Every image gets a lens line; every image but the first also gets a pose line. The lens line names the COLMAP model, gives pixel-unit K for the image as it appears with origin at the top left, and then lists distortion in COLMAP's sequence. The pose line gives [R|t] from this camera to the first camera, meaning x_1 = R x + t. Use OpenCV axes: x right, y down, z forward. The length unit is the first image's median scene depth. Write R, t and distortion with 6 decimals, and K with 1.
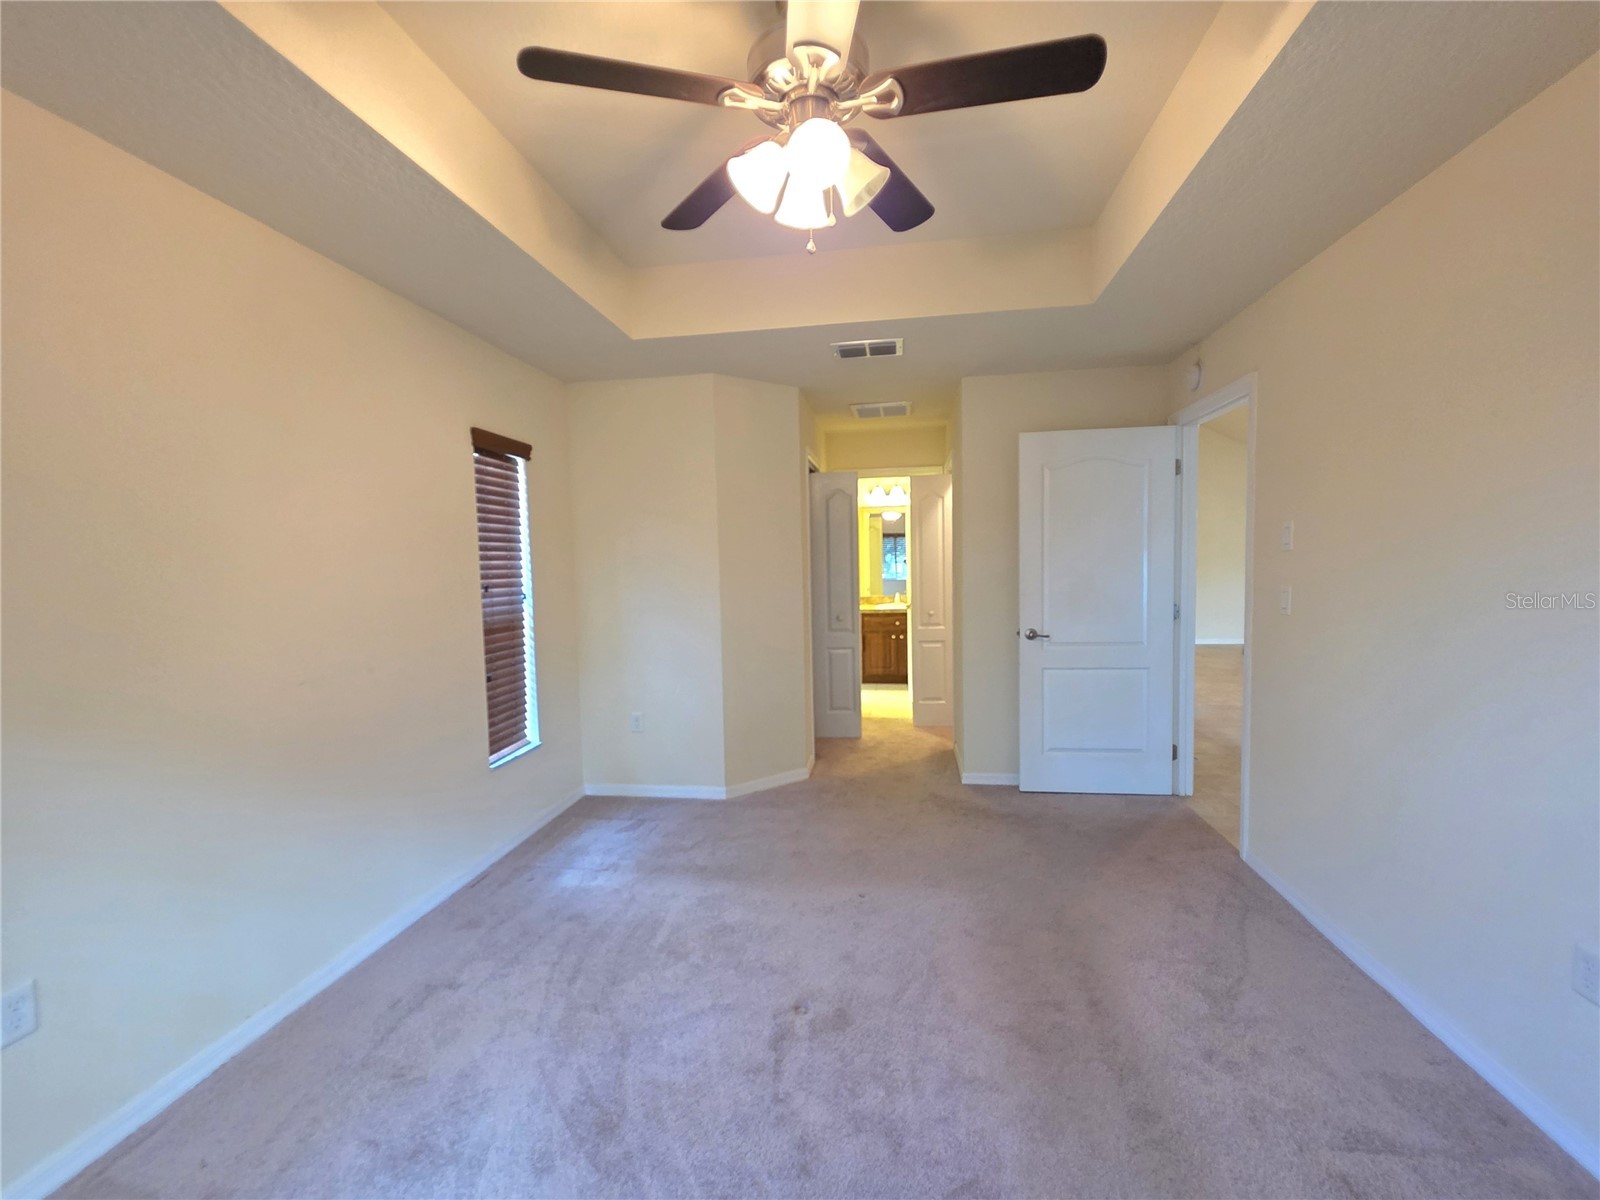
lens RADIAL K [[701.3, 0, 800.0], [0, 701.3, 600.0], [0, 0, 1]] dist [-0.000222, -0.000629]
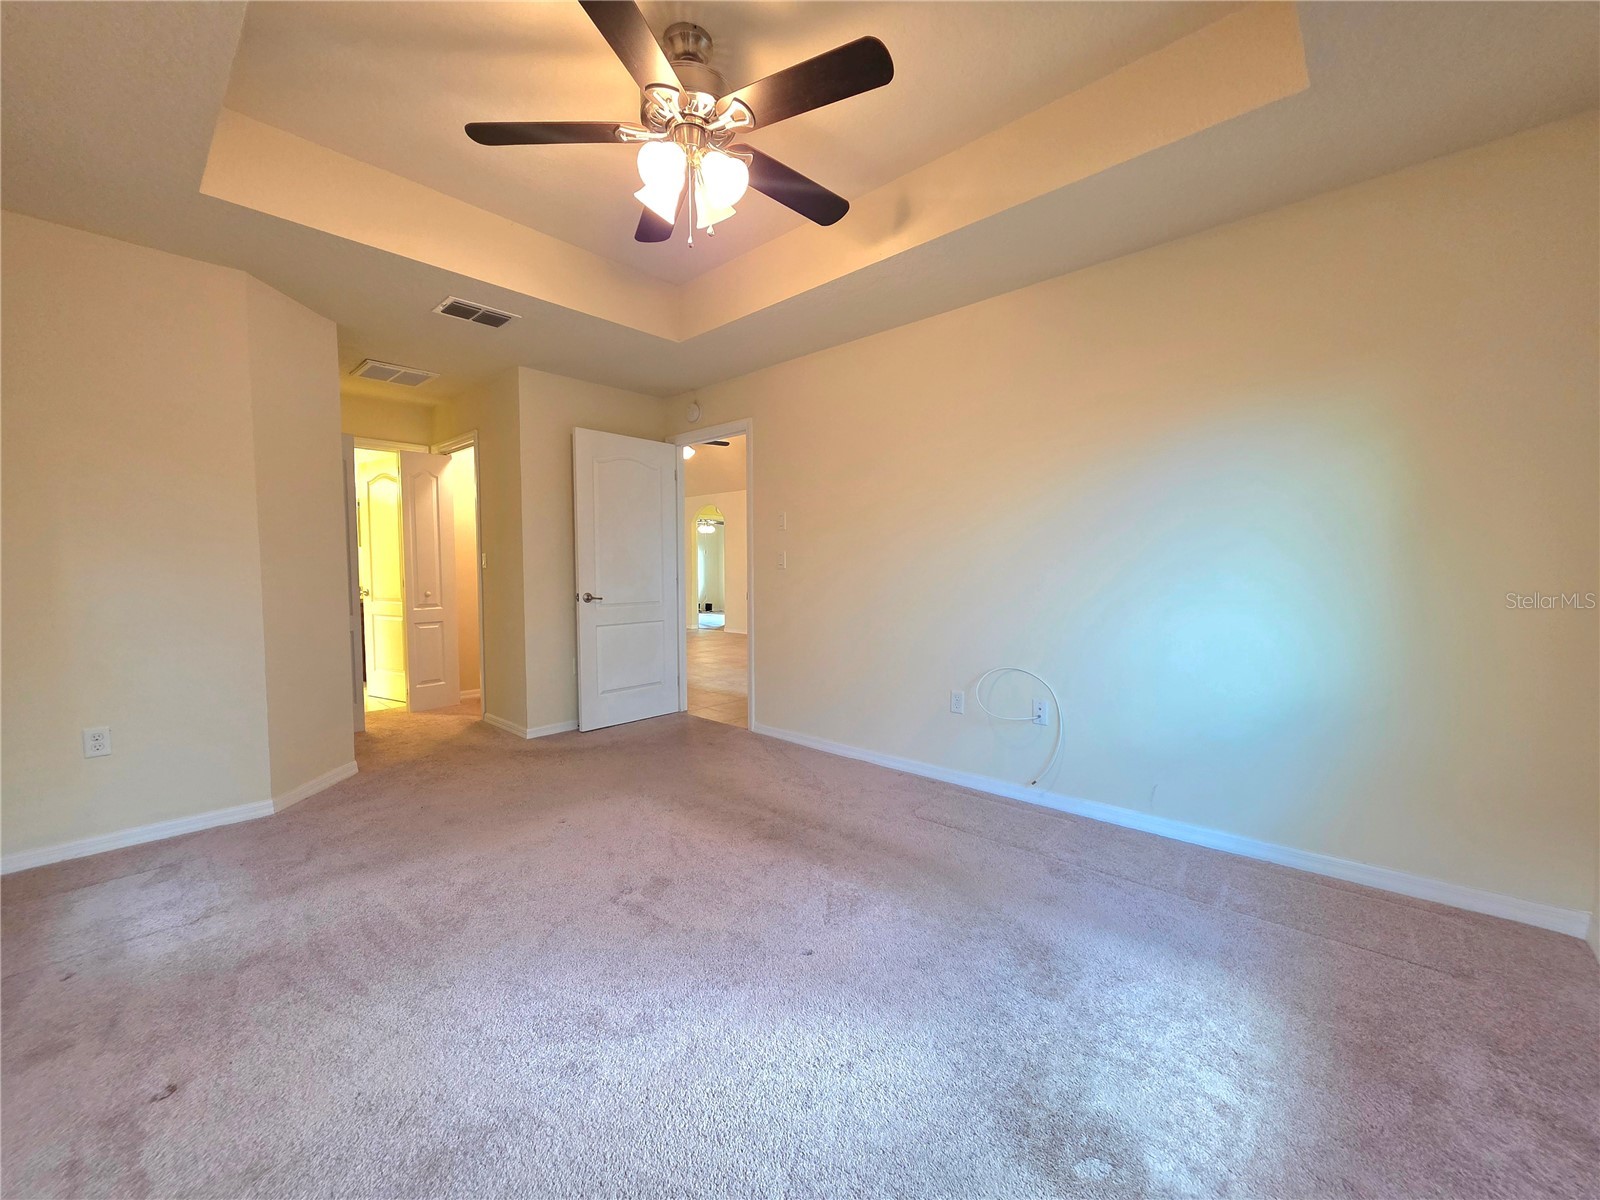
lens RADIAL K [[644.9, 0, 797.7], [0, 644.9, 601.5], [0, 0, 1]] dist [0.001739, 0.000132]
pose [[0.550773, -0.023658, 0.834320, -0.413024], [0.043218, 0.999066, -0.000201, 0.076020], [-0.833535, 0.036168, 0.551281, 0.104915]]
